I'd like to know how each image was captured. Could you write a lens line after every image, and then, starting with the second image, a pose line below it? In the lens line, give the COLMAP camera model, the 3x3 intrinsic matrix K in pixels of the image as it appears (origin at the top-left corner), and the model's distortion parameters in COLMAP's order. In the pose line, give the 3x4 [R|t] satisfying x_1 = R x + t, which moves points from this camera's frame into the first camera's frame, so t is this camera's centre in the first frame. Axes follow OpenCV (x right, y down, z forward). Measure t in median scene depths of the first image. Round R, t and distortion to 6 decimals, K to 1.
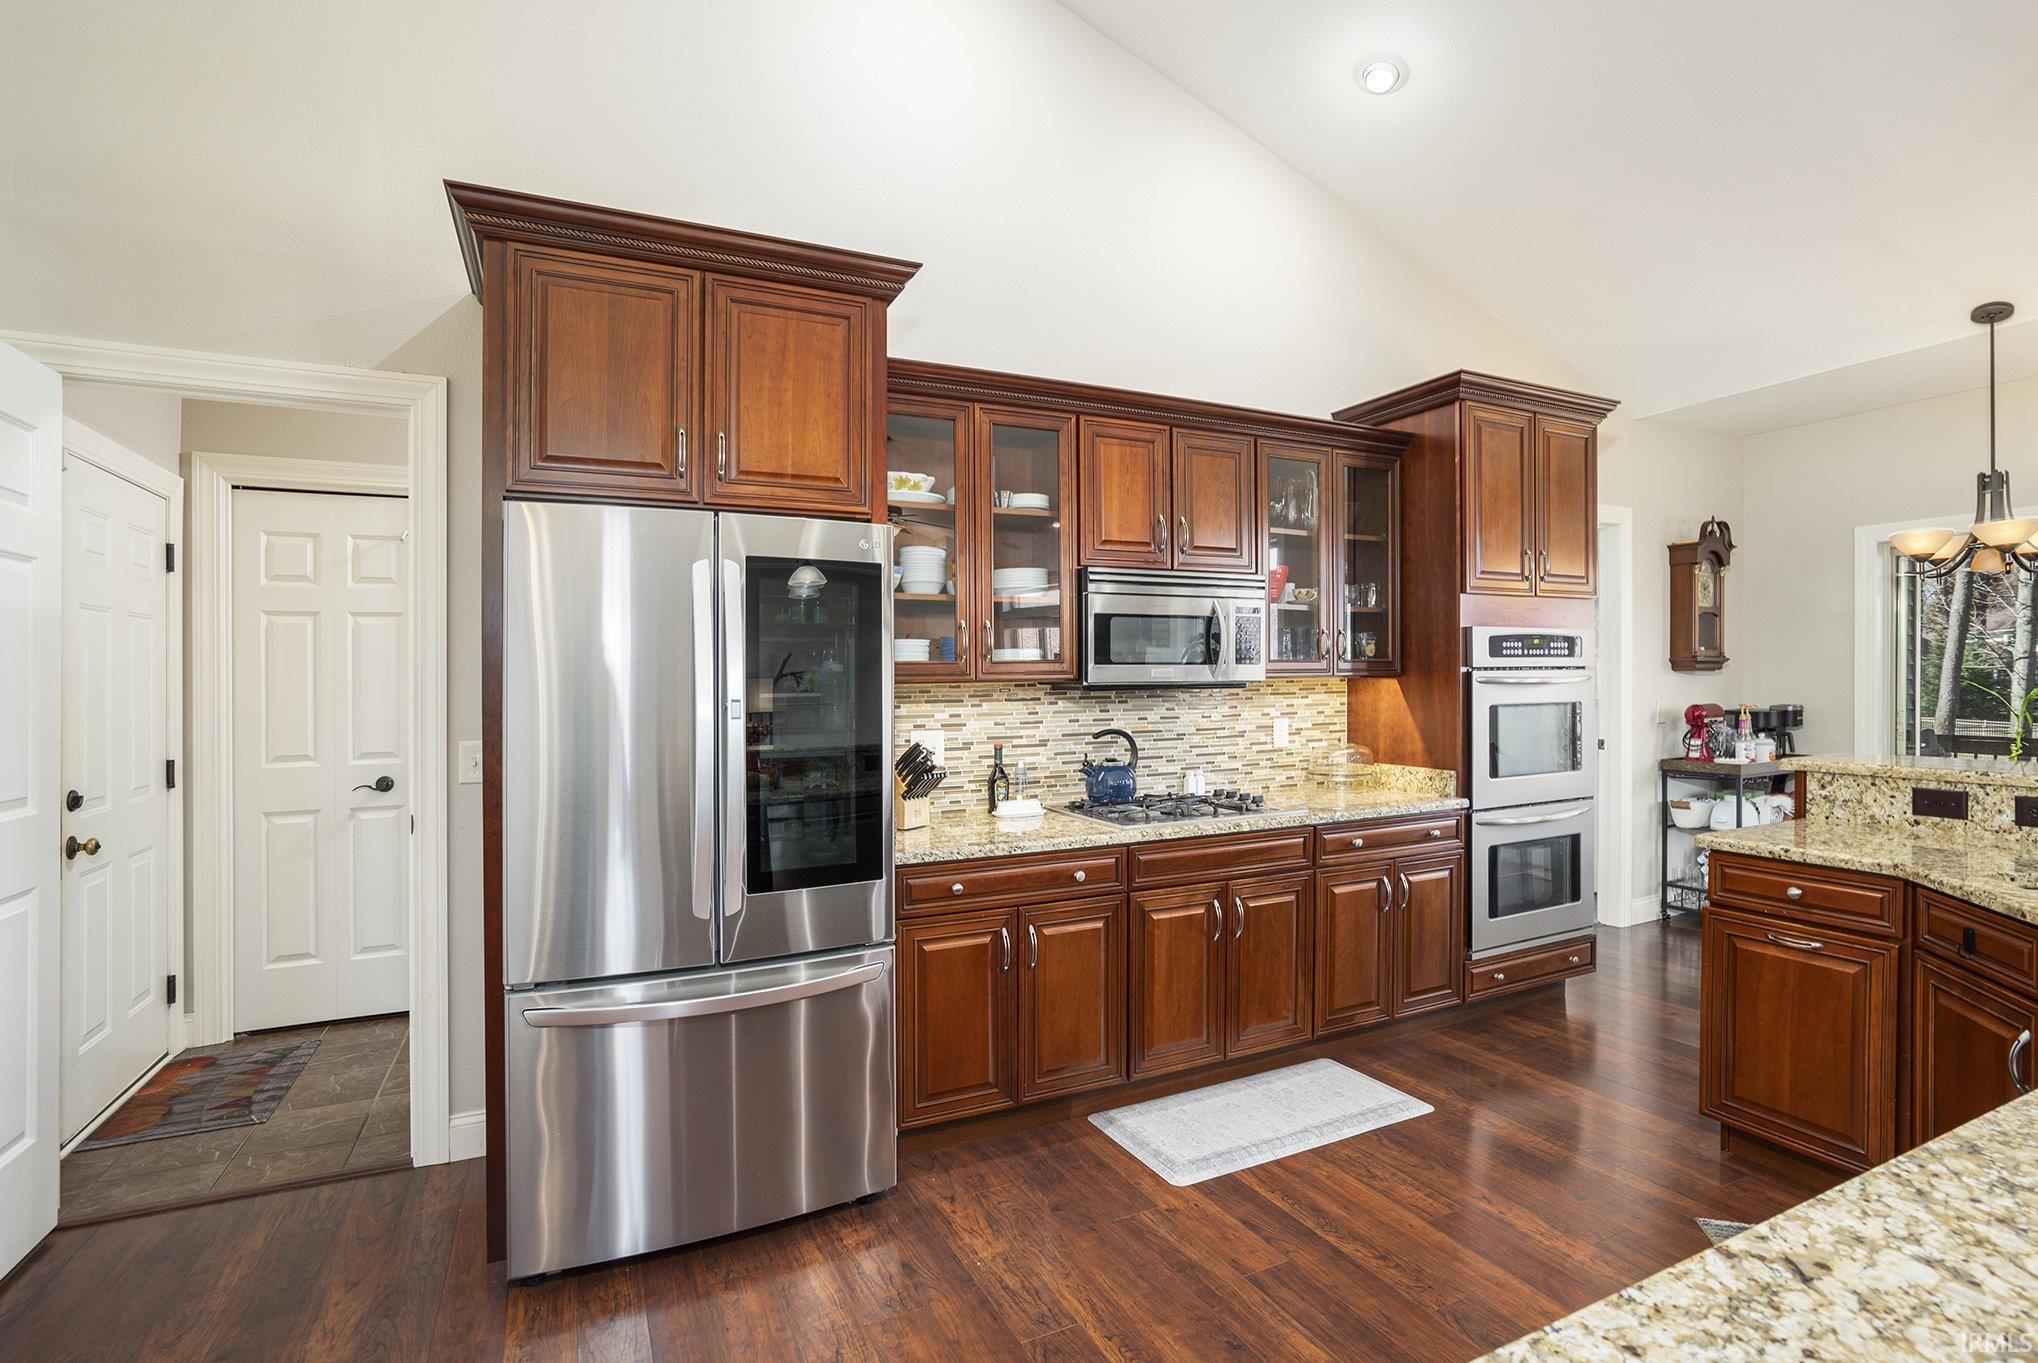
lens RADIAL K [[958.7, 0, 1019.0], [0, 958.7, 681.5], [0, 0, 1]] dist [-0.013830, 0.001116]
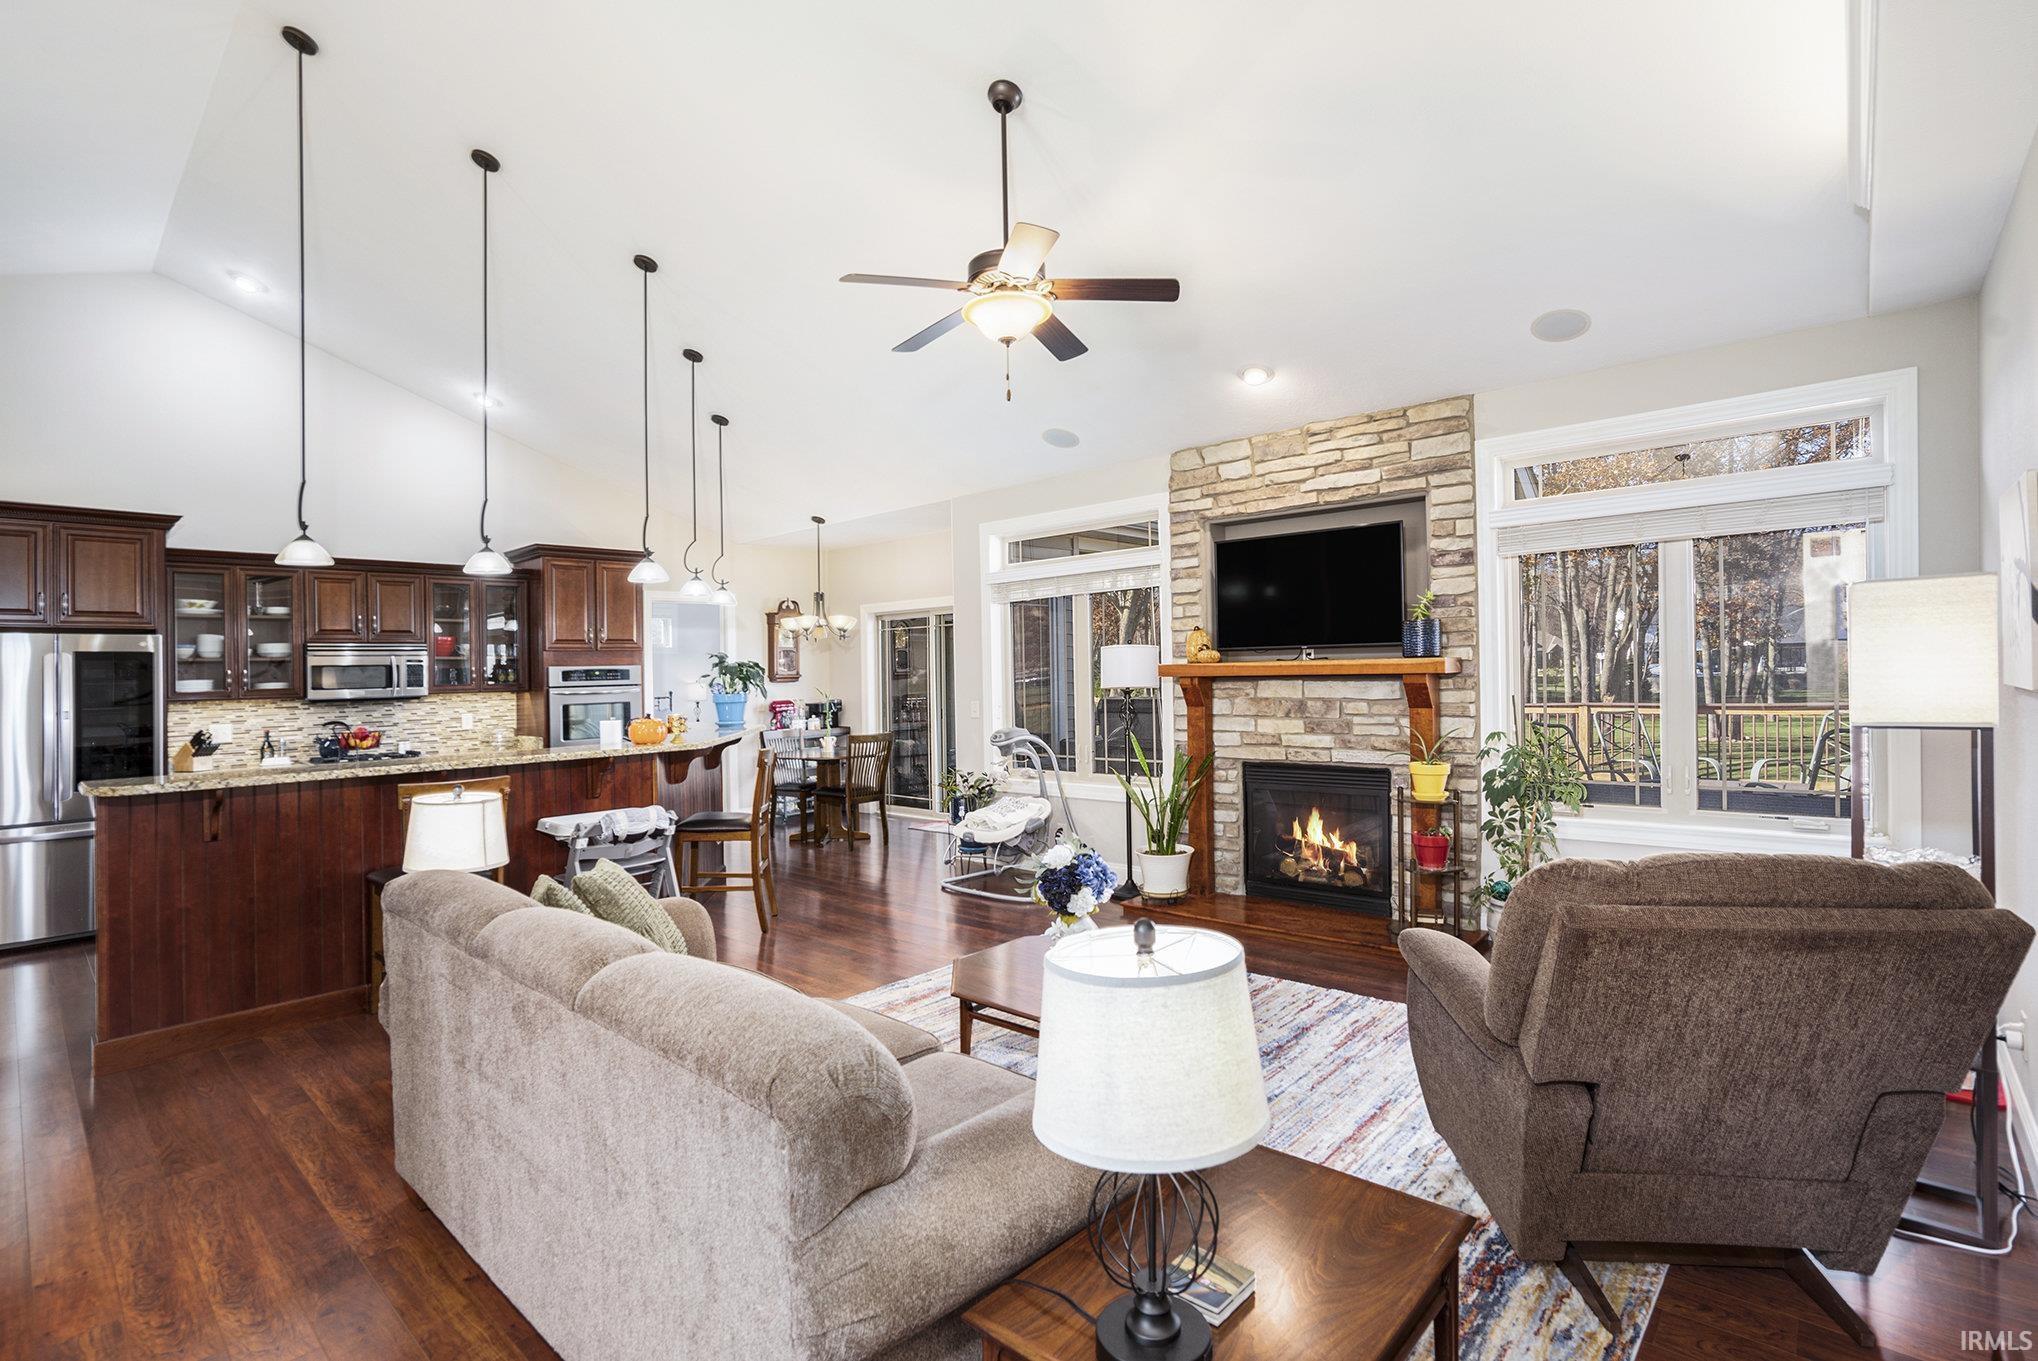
lens RADIAL K [[958.7, 0, 1019.0], [0, 958.7, 680.5], [0, 0, 1]] dist [-0.013830, 0.001116]
pose [[0.932368, -0.015296, 0.361186, 0.726590], [0.014909, 0.999881, 0.003856, -0.022140], [-0.361203, 0.001790, 0.932486, -1.408478]]
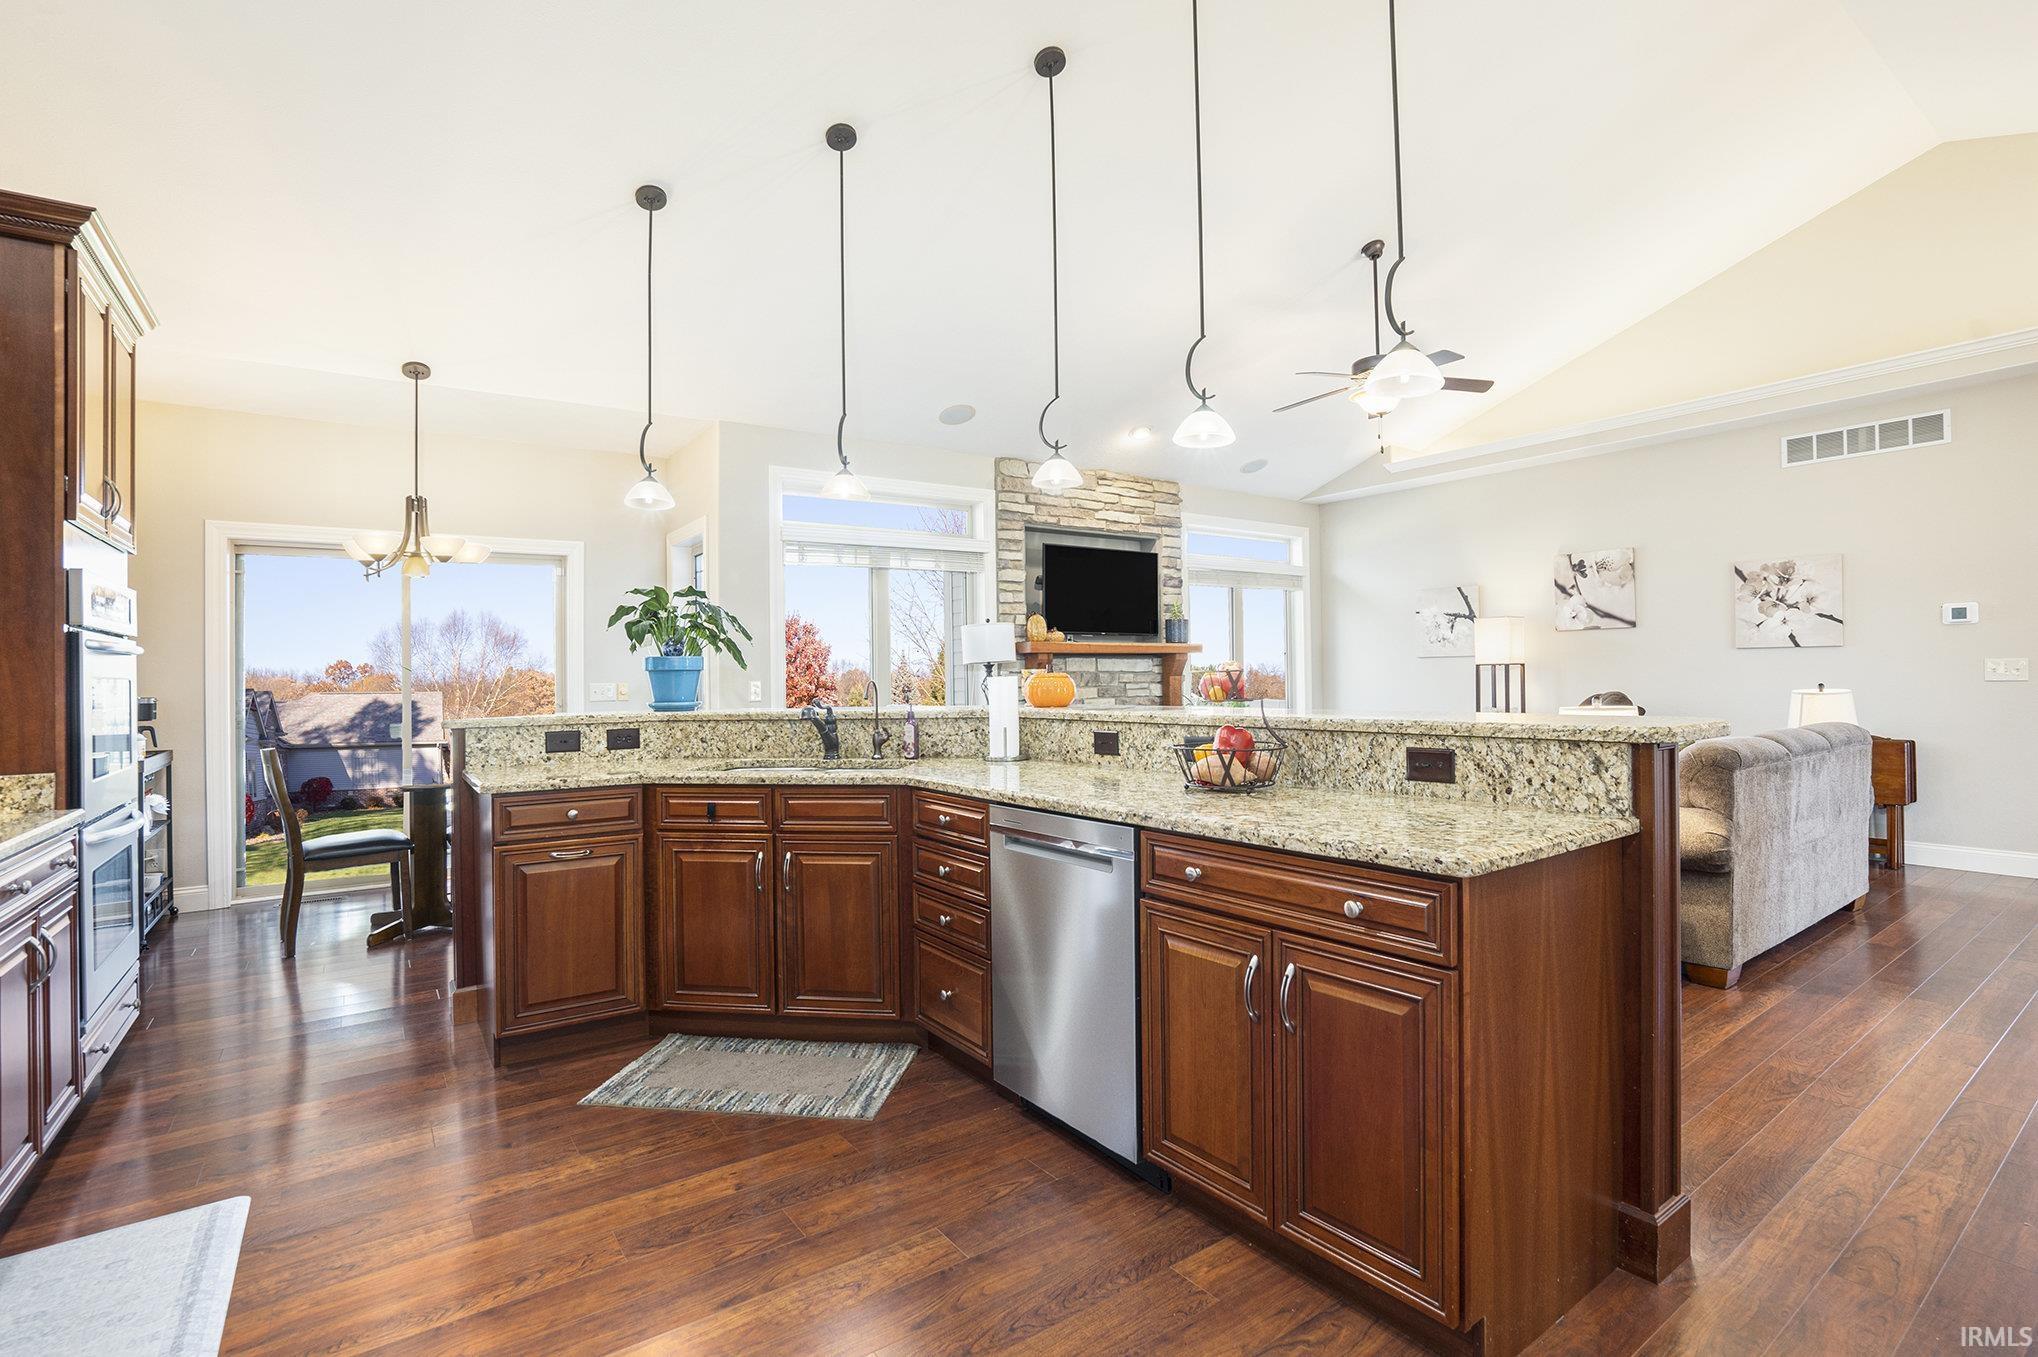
lens RADIAL K [[958.7, 0, 1019.0], [0, 958.7, 678.5], [0, 0, 1]] dist [-0.013830, 0.001116]
pose [[-0.158652, 0.010622, 0.987277, -0.343442], [0.023521, 0.999699, -0.006976, 0.046936], [-0.987054, 0.022115, -0.158854, 0.424016]]
